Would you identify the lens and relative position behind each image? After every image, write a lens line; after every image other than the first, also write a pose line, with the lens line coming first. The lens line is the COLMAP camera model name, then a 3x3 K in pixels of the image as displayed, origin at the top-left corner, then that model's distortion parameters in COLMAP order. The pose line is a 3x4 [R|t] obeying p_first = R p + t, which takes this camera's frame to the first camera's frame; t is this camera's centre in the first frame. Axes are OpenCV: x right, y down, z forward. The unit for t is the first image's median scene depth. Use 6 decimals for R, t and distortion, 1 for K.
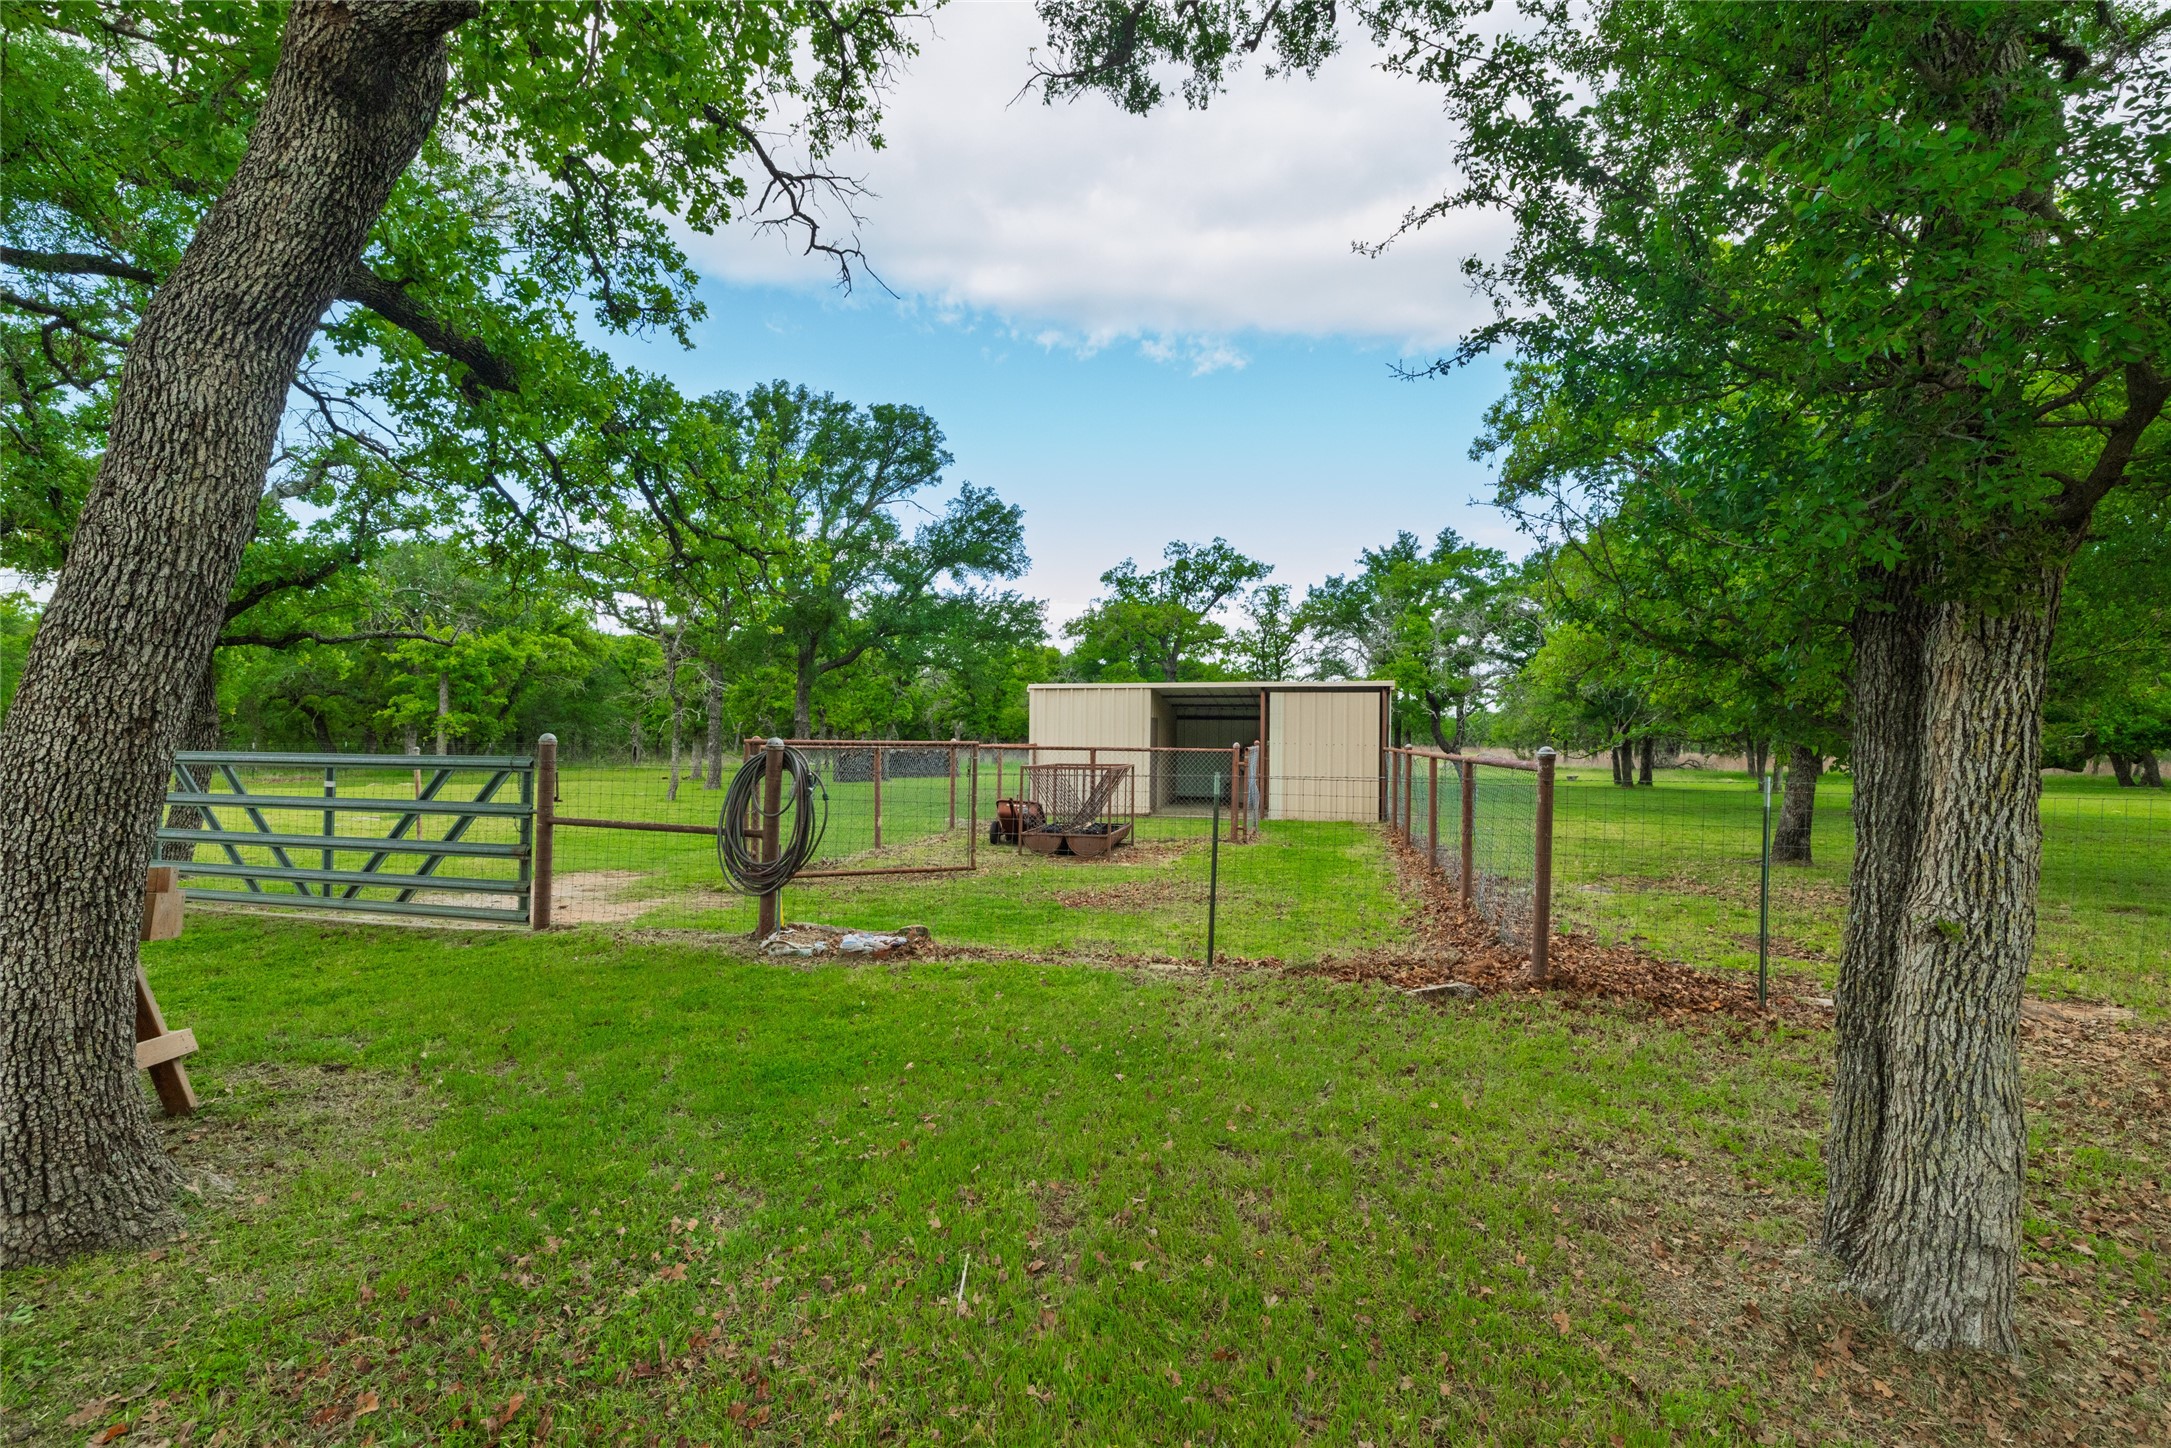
lens RADIAL K [[934.7, 0, 1084.8], [0, 934.7, 724.6], [0, 0, 1]] dist [-0.001712, 0.000086]
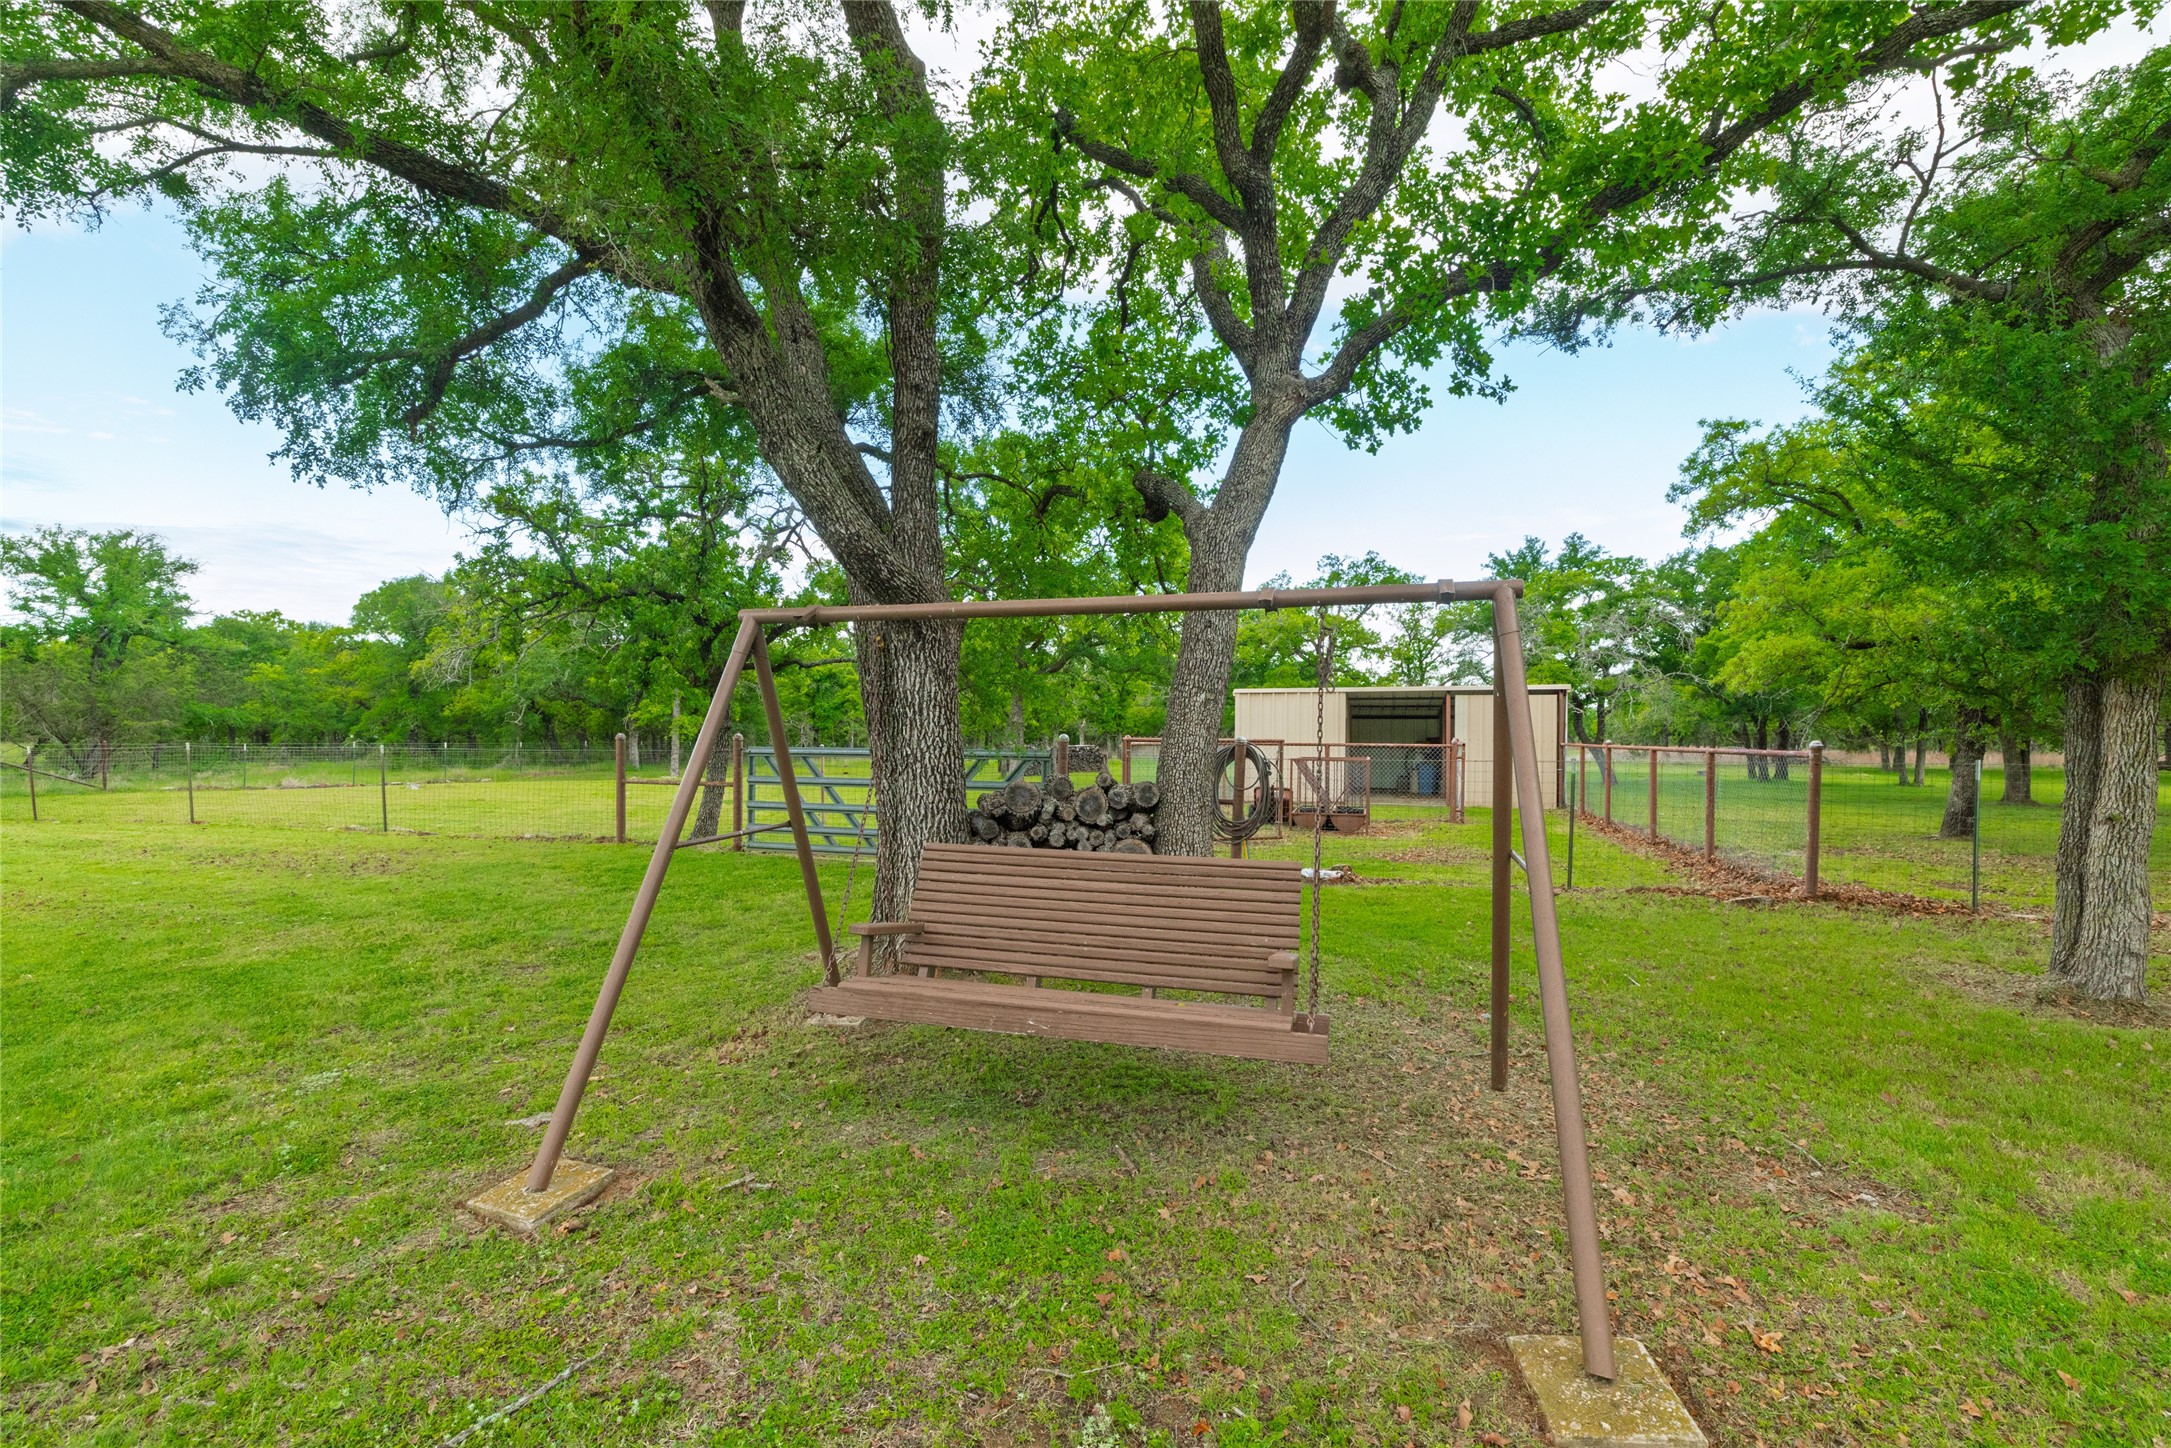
lens RADIAL K [[934.7, 0, 1086.1], [0, 934.7, 724.6], [0, 0, 1]] dist [-0.001712, 0.000086]
pose [[0.997089, -0.004295, -0.076128, -0.165748], [0.004480, 0.999987, 0.002269, -0.003375], [0.076117, -0.002603, 0.997095, -0.172515]]
